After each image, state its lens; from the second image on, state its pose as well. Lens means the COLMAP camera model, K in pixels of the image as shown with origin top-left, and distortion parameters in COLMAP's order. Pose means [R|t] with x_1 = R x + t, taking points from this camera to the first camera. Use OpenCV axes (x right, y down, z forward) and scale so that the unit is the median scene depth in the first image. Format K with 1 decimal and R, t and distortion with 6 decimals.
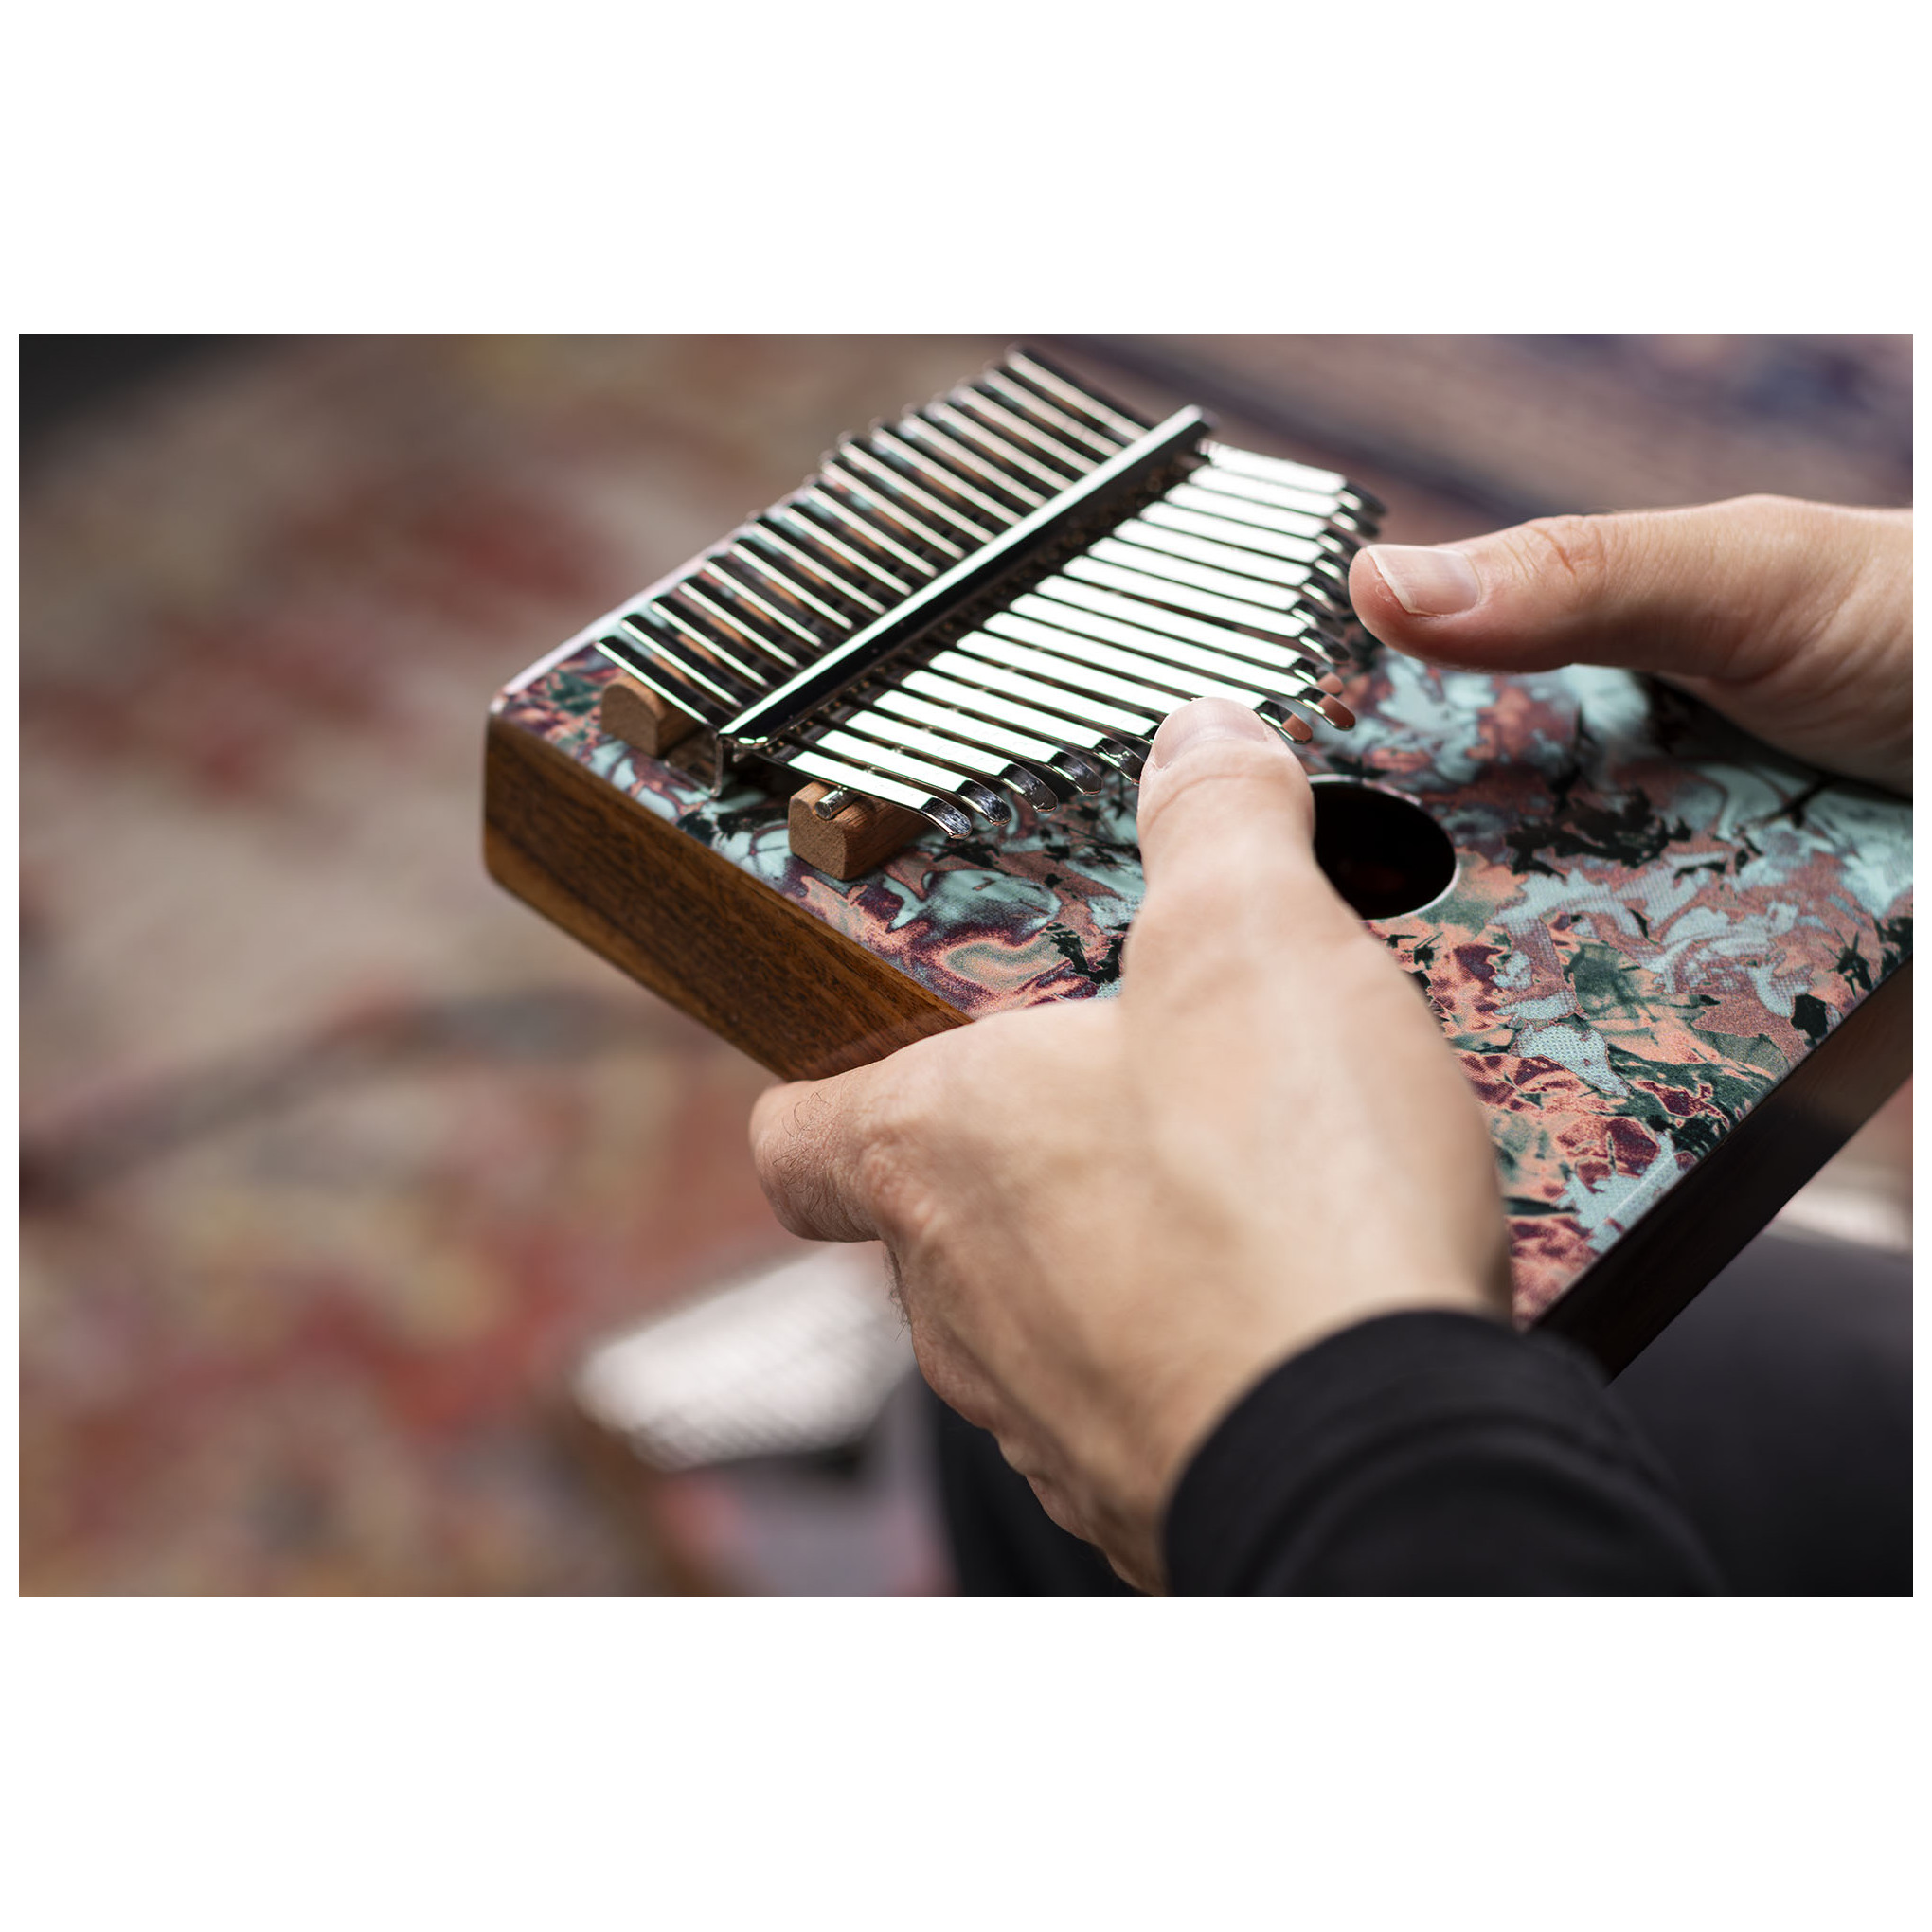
lens RADIAL K [[4487.5, 0, 967.6], [0, 4487.5, 975.2], [0, 0, 1]] dist [-0.017236, 0.000000]
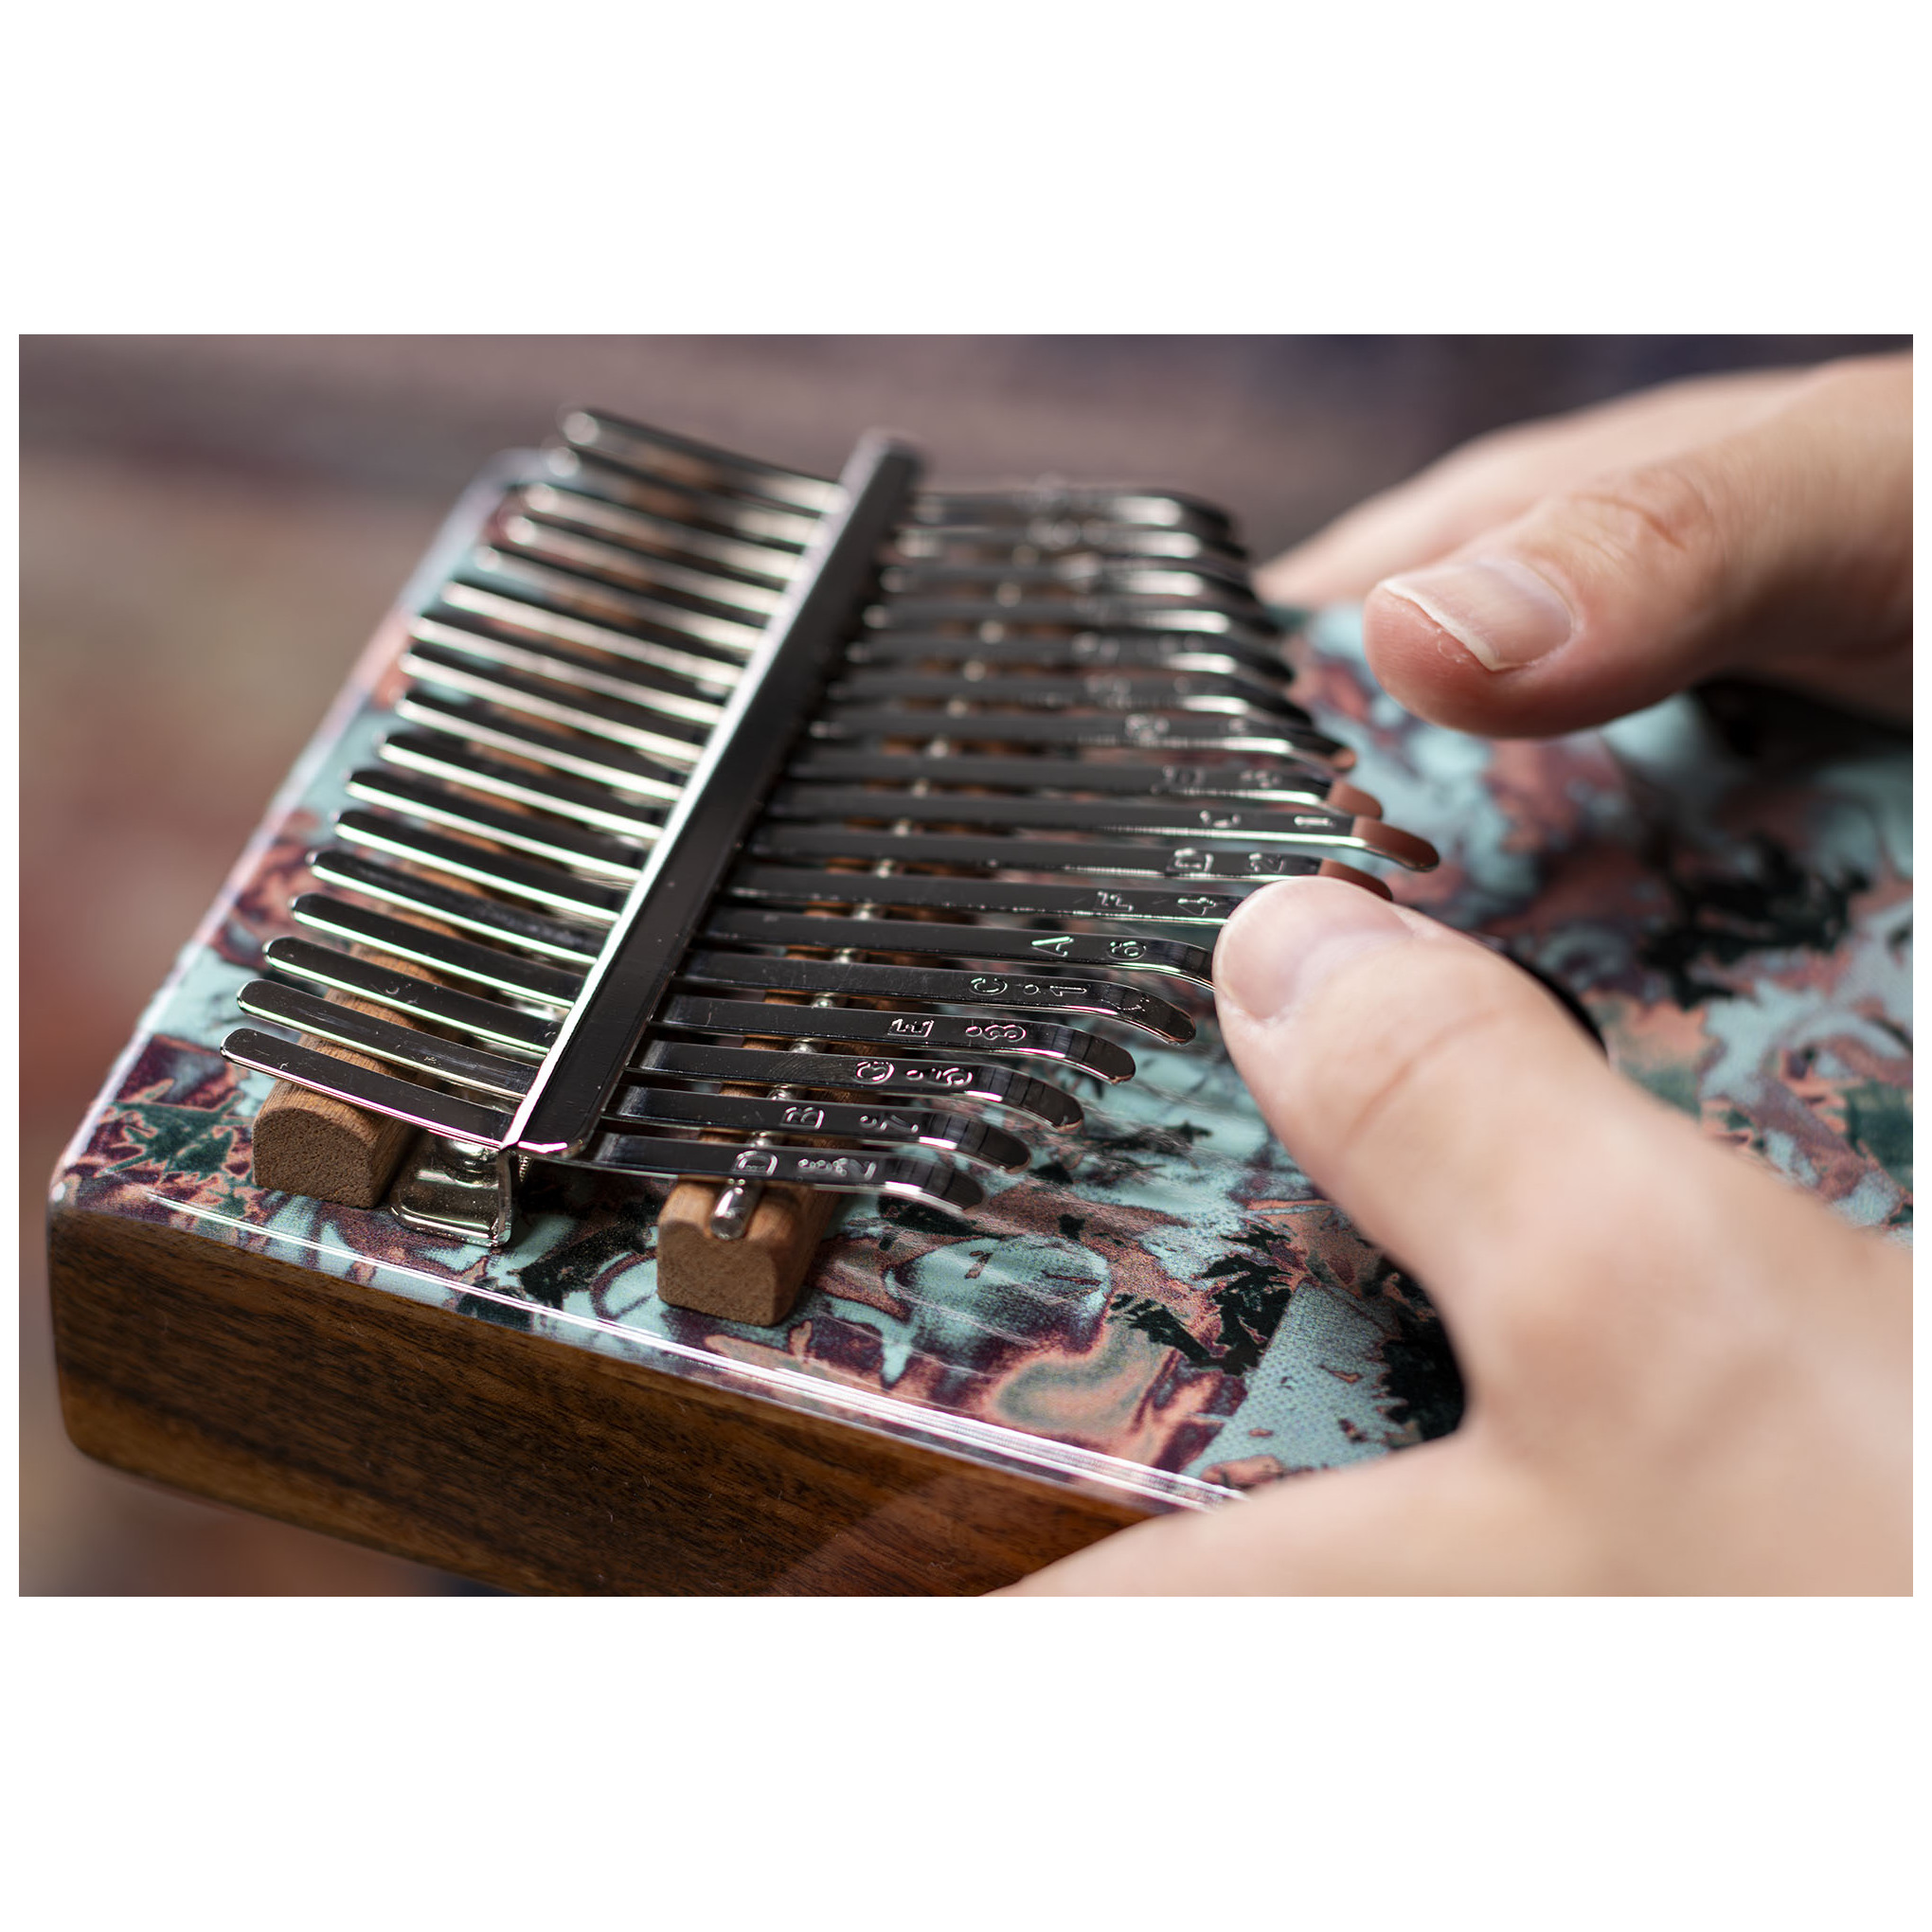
lens RADIAL K [[4487.5, 0, 968.7], [0, 4487.5, 950.6], [0, 0, 1]] dist [-0.017236, 0.000000]
pose [[0.916686, -0.266306, 0.297940, -0.170245], [0.260778, 0.963598, 0.058939, -0.098614], [-0.302790, 0.023668, 0.952763, 0.409031]]
